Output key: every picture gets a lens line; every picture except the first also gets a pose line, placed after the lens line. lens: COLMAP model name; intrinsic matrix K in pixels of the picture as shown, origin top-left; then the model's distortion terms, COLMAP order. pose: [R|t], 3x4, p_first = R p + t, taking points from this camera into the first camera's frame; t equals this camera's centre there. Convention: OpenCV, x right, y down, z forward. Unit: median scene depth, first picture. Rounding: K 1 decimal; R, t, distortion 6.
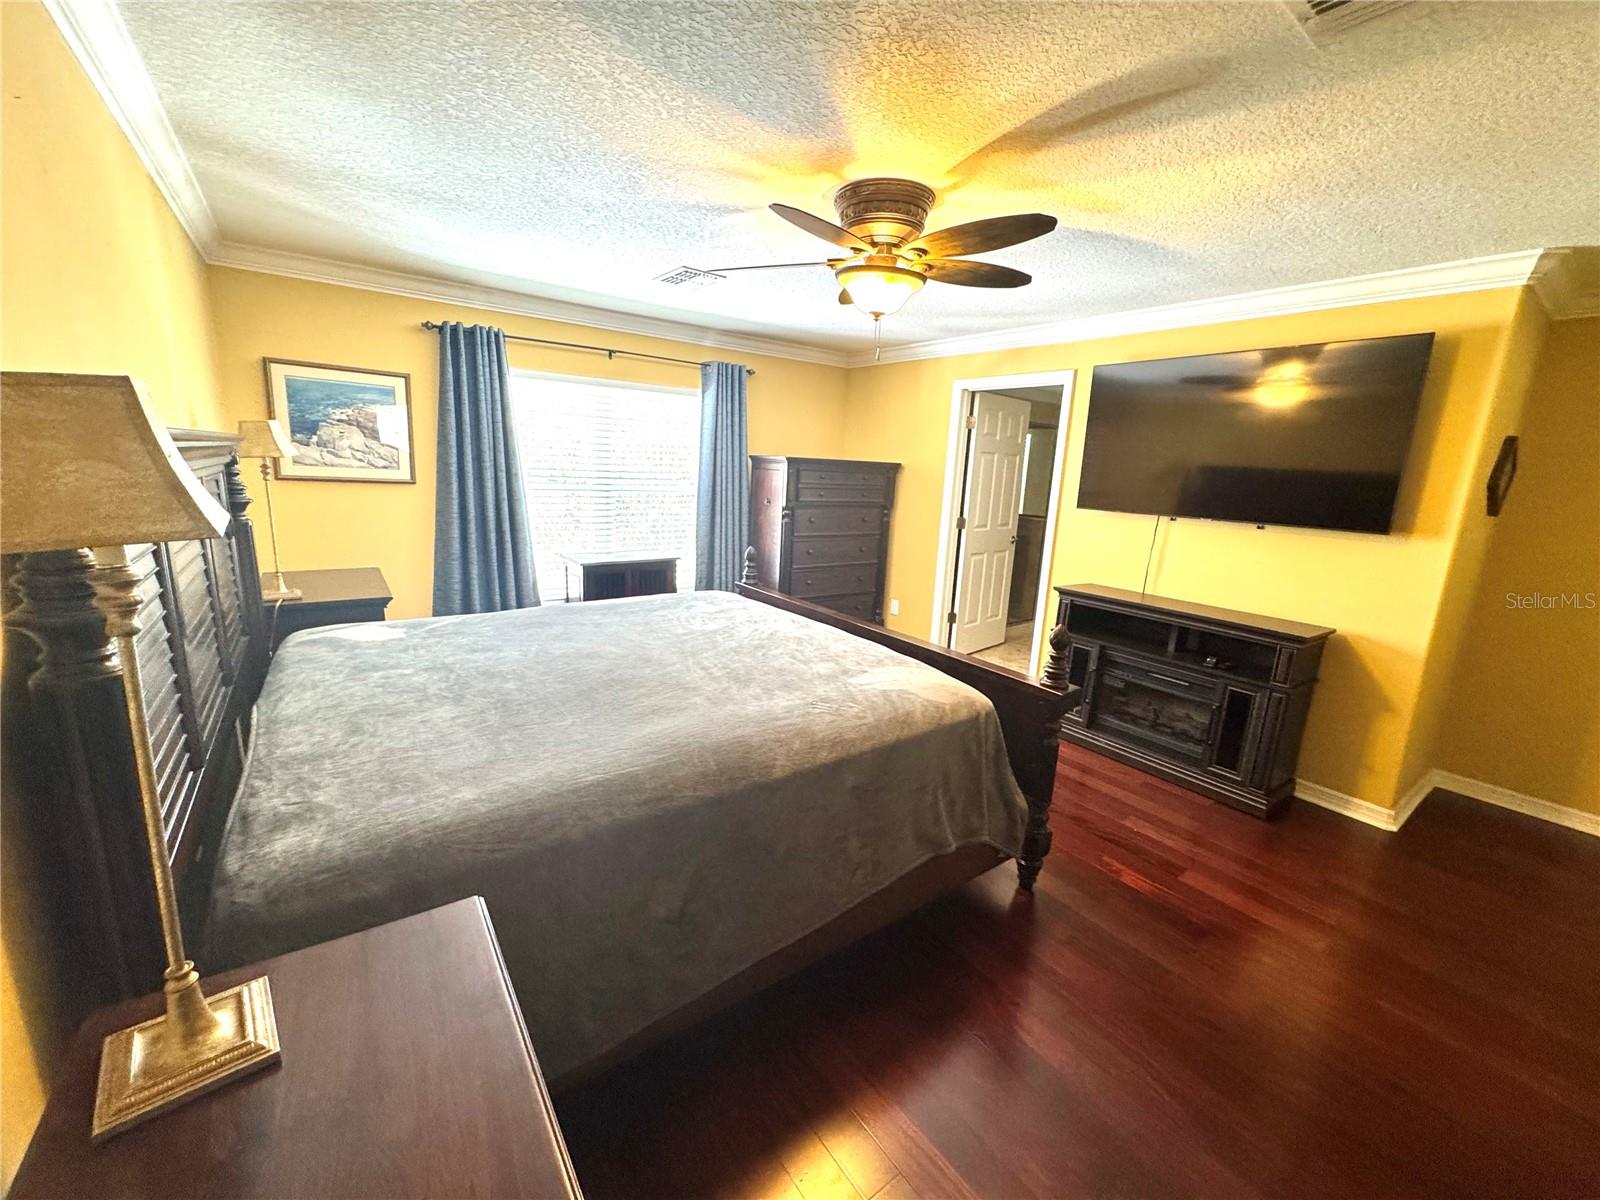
lens RADIAL K [[640.7, 0, 801.2], [0, 640.7, 597.1], [0, 0, 1]] dist [-0.000700, 0.000041]
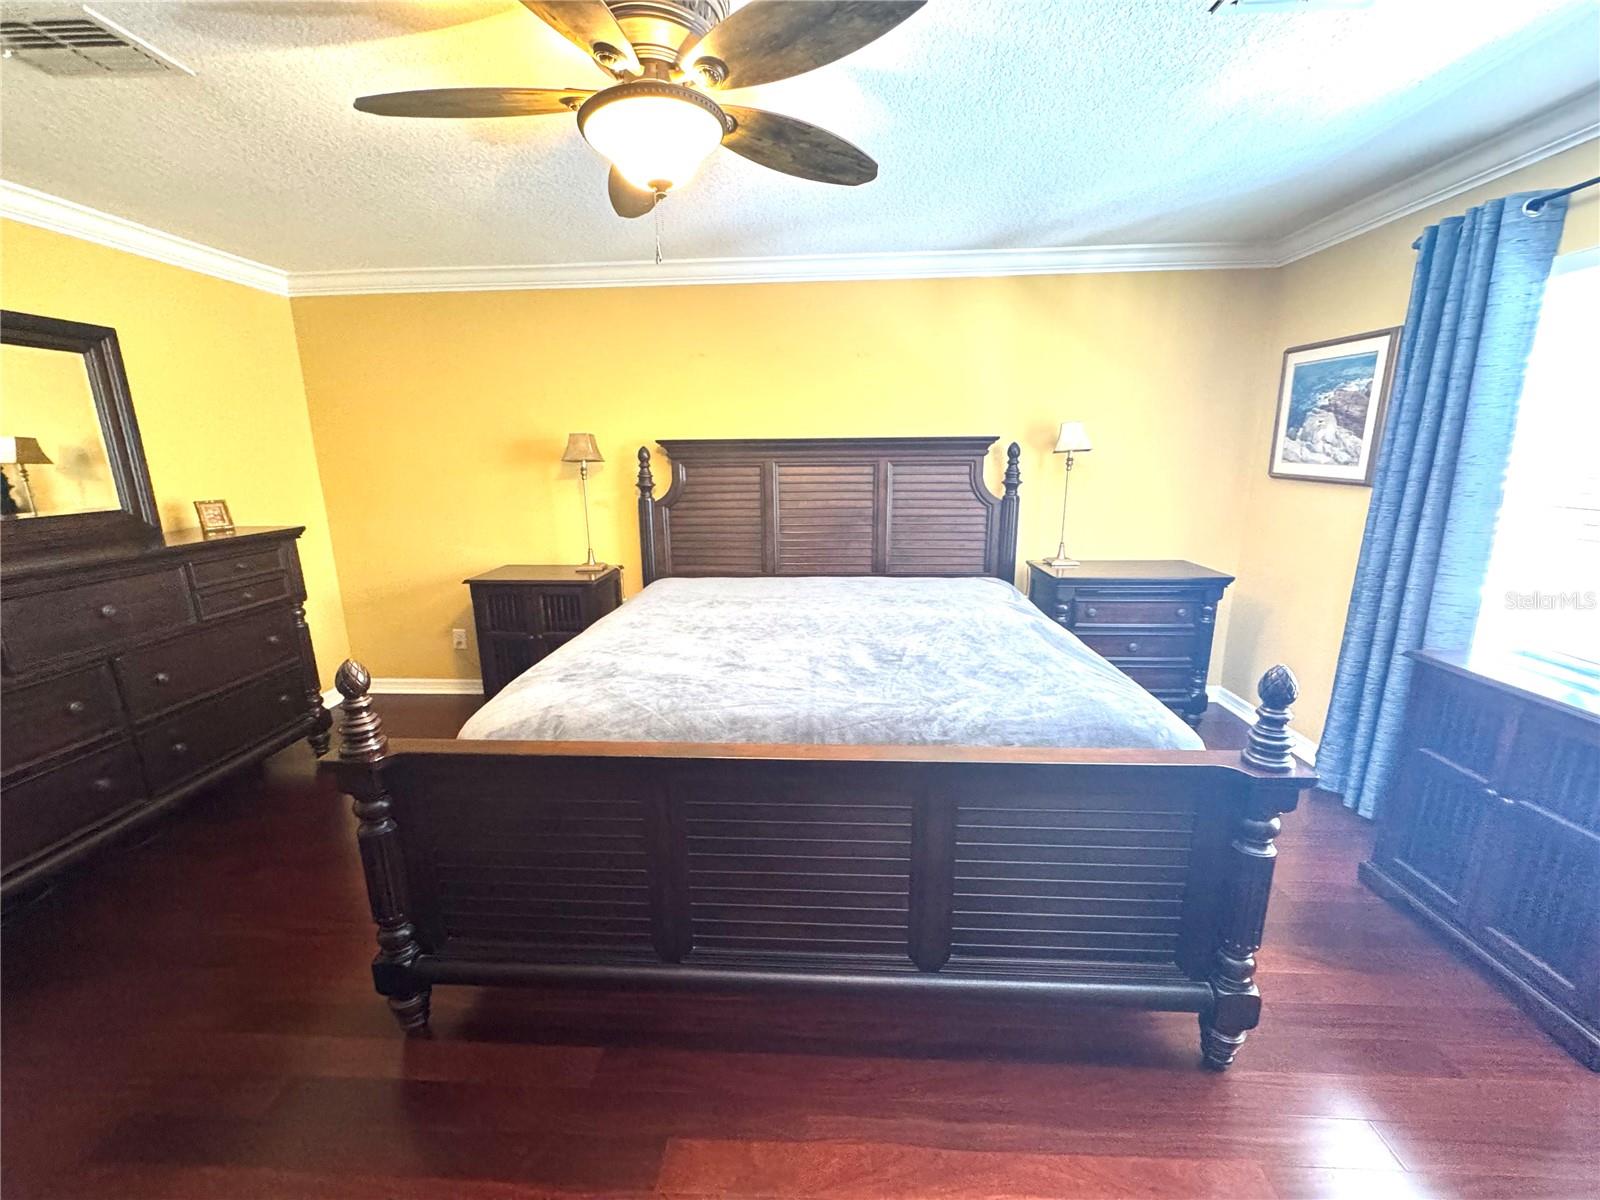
lens RADIAL K [[640.7, 0, 801.0], [0, 640.7, 597.2], [0, 0, 1]] dist [-0.000700, 0.000041]
pose [[-0.631020, 0.133323, -0.764224, 0.373585], [-0.181976, 0.932196, 0.312884, -0.182508], [0.754121, 0.336506, -0.563973, 1.039877]]
